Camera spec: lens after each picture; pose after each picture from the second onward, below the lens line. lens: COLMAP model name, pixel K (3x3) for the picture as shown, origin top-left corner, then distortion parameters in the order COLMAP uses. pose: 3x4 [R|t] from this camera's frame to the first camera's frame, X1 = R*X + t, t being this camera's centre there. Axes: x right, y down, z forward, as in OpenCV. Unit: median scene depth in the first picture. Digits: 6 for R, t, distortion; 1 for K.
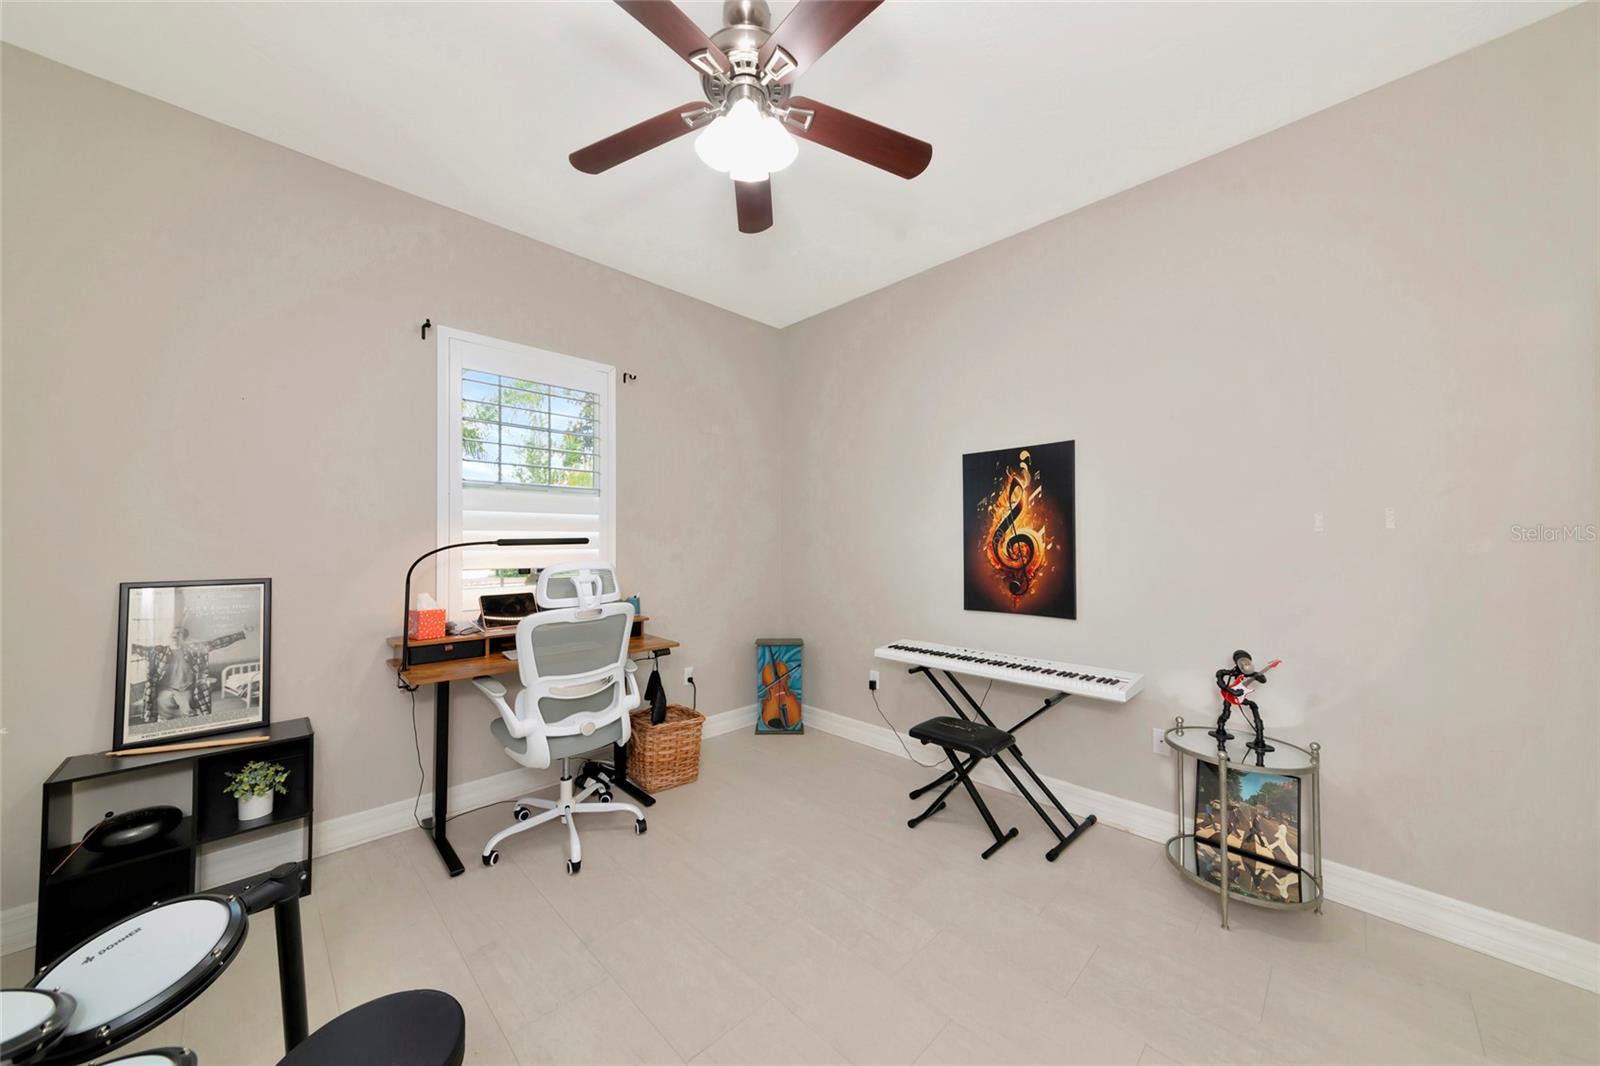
lens RADIAL K [[552.9, 0, 800.0], [0, 552.9, 533.0], [0, 0, 1]] dist [0.000056, 0.000030]
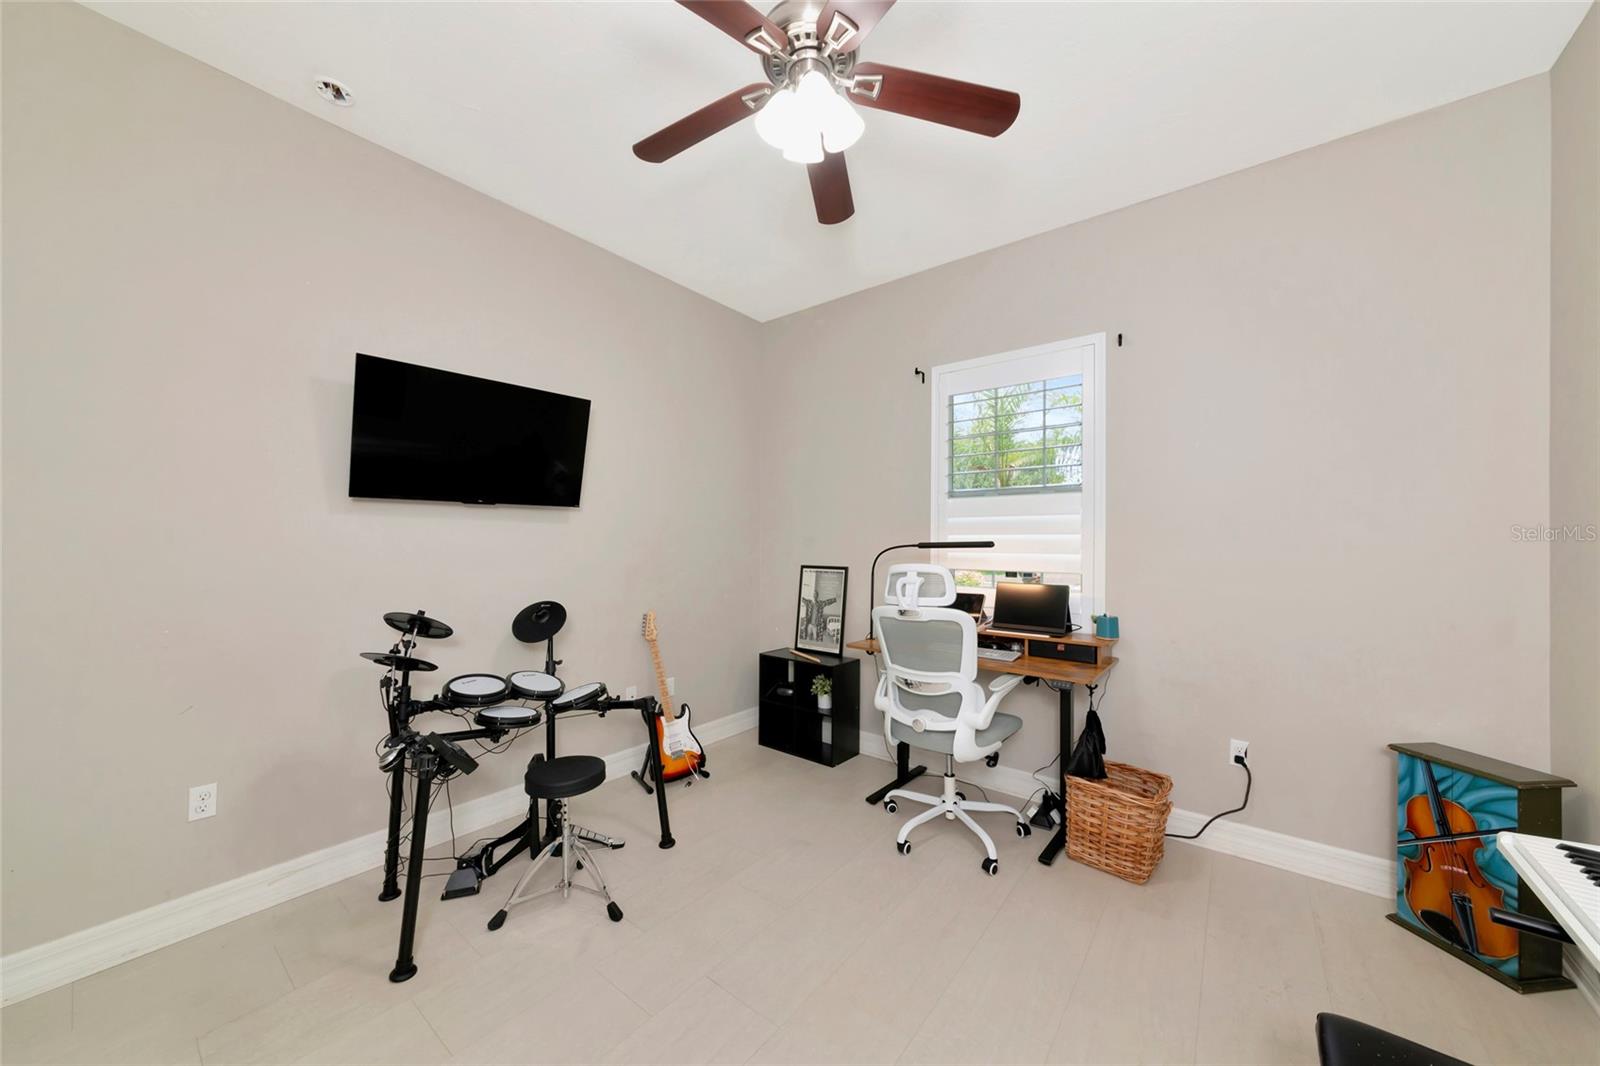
lens RADIAL K [[569.8, 0, 794.2], [0, 569.8, 545.0], [0, 0, 1]] dist [0.001596, 0.000080]
pose [[0.106045, 0.007163, -0.994336, 0.688318], [0.013561, 0.999871, 0.008649, 0.002527], [0.994269, -0.014402, 0.105934, 0.694797]]
